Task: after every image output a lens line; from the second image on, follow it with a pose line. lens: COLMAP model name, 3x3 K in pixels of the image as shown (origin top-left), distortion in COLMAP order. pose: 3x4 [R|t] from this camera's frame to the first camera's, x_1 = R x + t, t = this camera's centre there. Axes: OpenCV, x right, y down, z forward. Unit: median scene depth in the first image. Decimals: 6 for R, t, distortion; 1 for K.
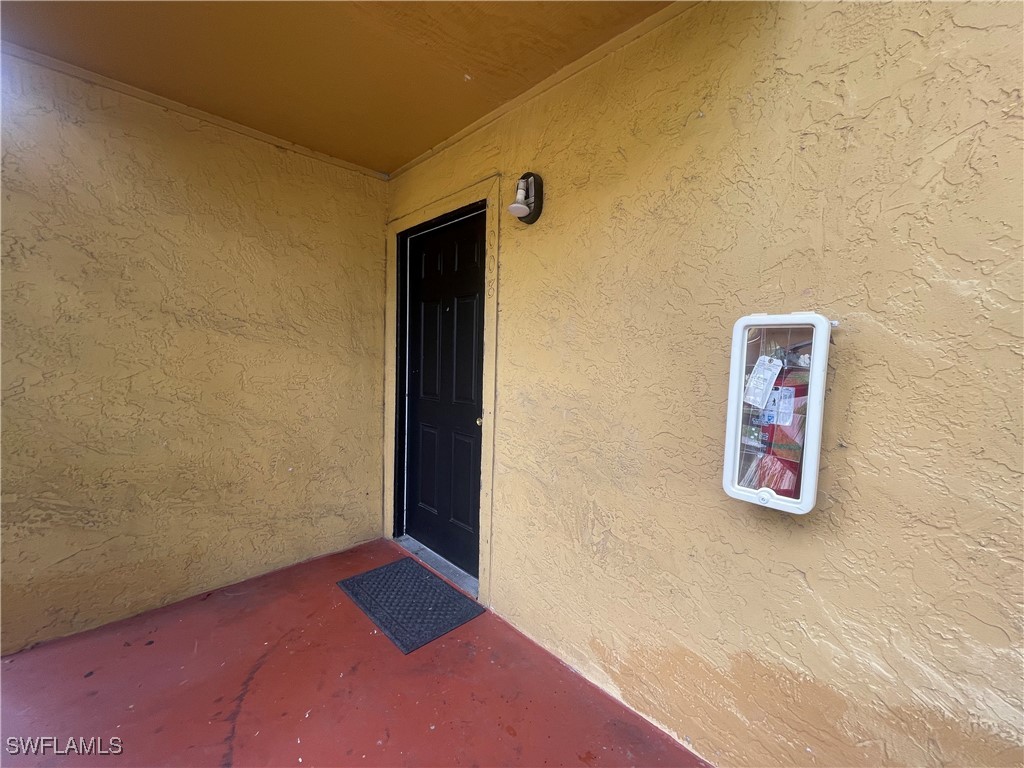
lens RADIAL K [[415.1, 0, 512.4], [0, 415.1, 382.1], [0, 0, 1]] dist [-0.004943, 0.001623]
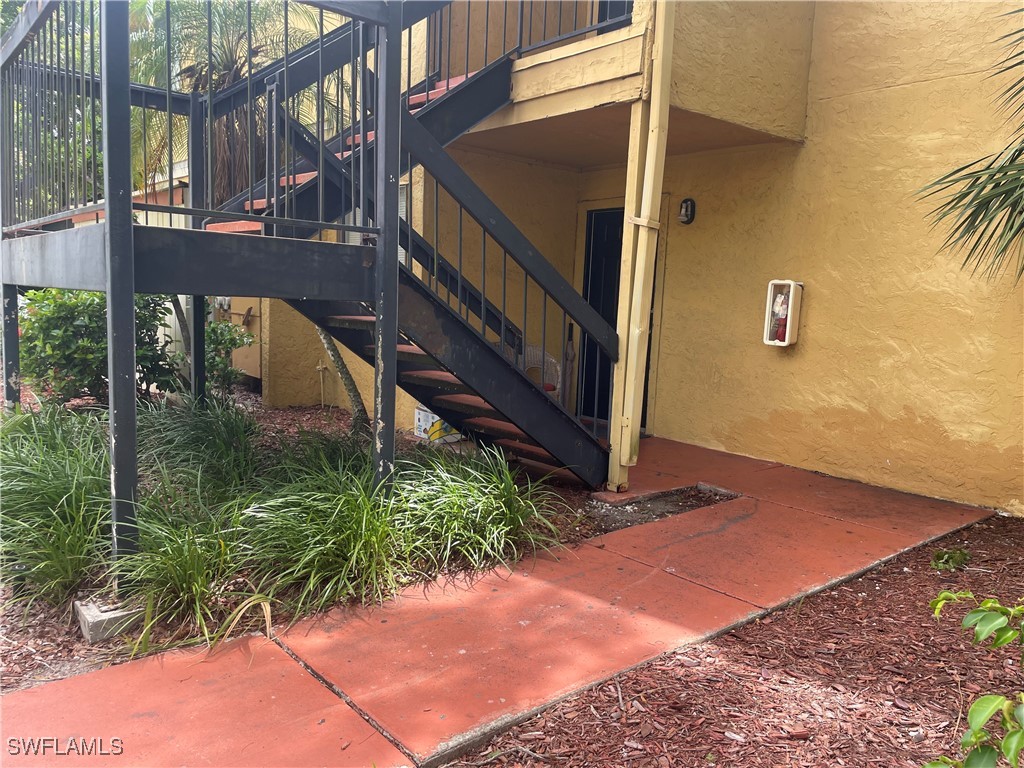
lens RADIAL K [[775.3, 0, 510.5], [0, 775.3, 386.8], [0, 0, 1]] dist [0.042926, -0.002347]
pose [[0.997786, 0.024665, -0.061756, -0.680501], [-0.021387, 0.998355, 0.053200, 0.249527], [0.062967, -0.051762, 0.996672, -3.436539]]
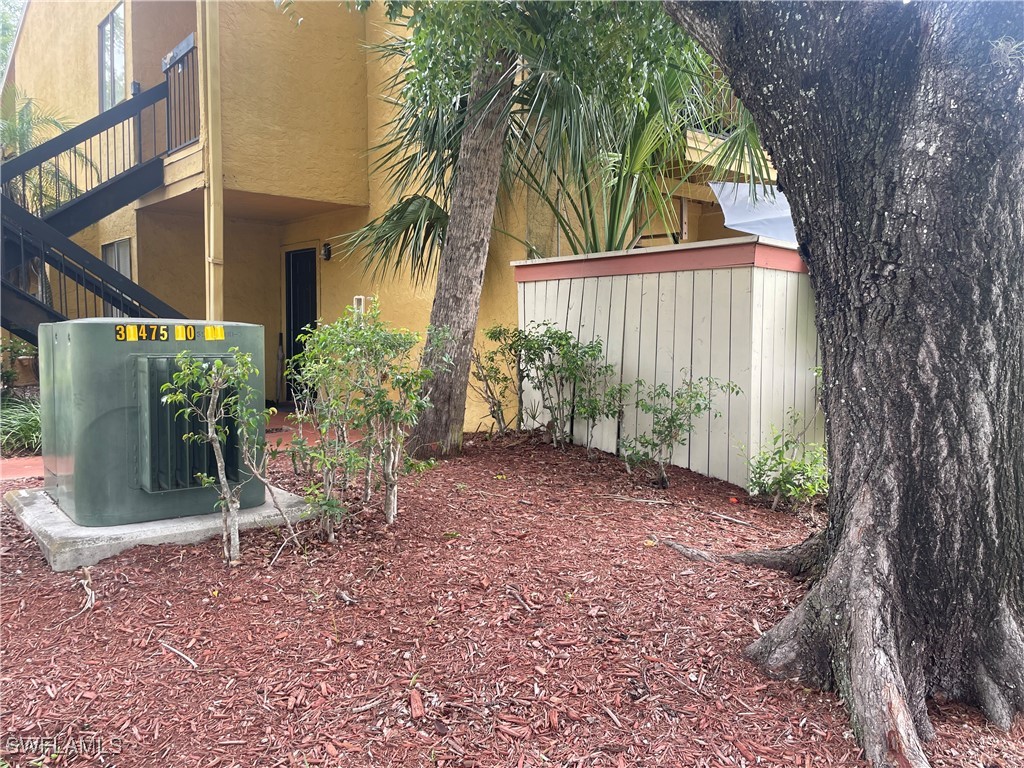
lens RADIAL K [[775.3, 0, 511.6], [0, 775.3, 382.8], [0, 0, 1]] dist [0.042926, -0.002347]
pose [[0.998769, -0.008724, -0.048822, 1.955354], [0.008855, 0.999958, 0.002465, 0.564966], [0.048798, -0.002894, 0.998804, -5.349493]]
